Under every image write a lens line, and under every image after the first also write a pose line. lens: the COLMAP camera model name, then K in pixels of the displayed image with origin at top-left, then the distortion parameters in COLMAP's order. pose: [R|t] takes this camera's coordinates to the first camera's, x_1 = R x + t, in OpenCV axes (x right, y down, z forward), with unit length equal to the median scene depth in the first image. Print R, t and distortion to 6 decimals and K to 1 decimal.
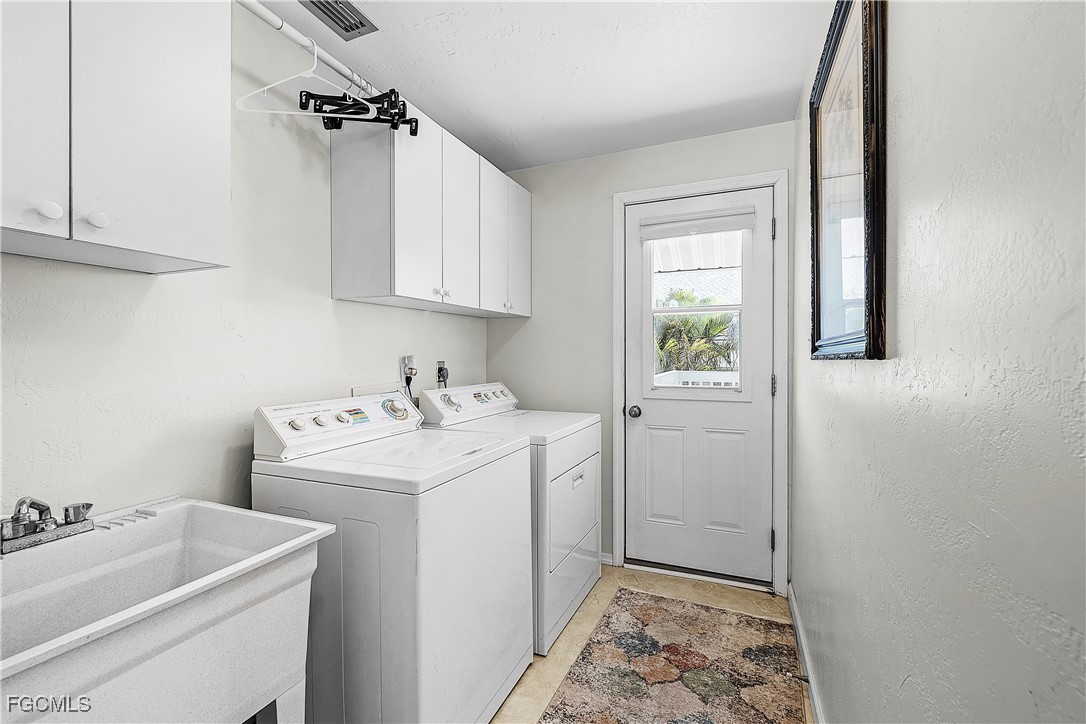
lens RADIAL K [[467.7, 0, 546.2], [0, 467.7, 354.7], [0, 0, 1]] dist [0.000453, 0.000355]
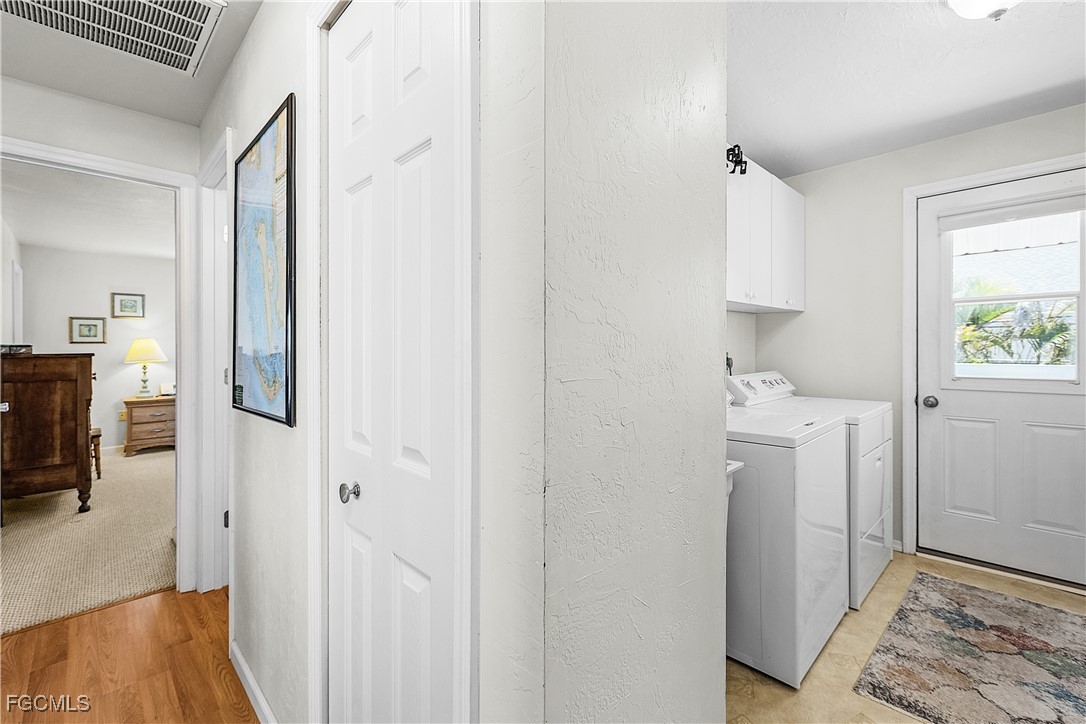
lens RADIAL K [[463.2, 0, 544.7], [0, 463.2, 348.7], [0, 0, 1]] dist [-0.000522, -0.000286]
pose [[0.921459, -0.006868, -0.388416, -0.215403], [0.007891, 0.999968, 0.001040, -0.000073], [0.388397, -0.004024, 0.921484, -0.272936]]
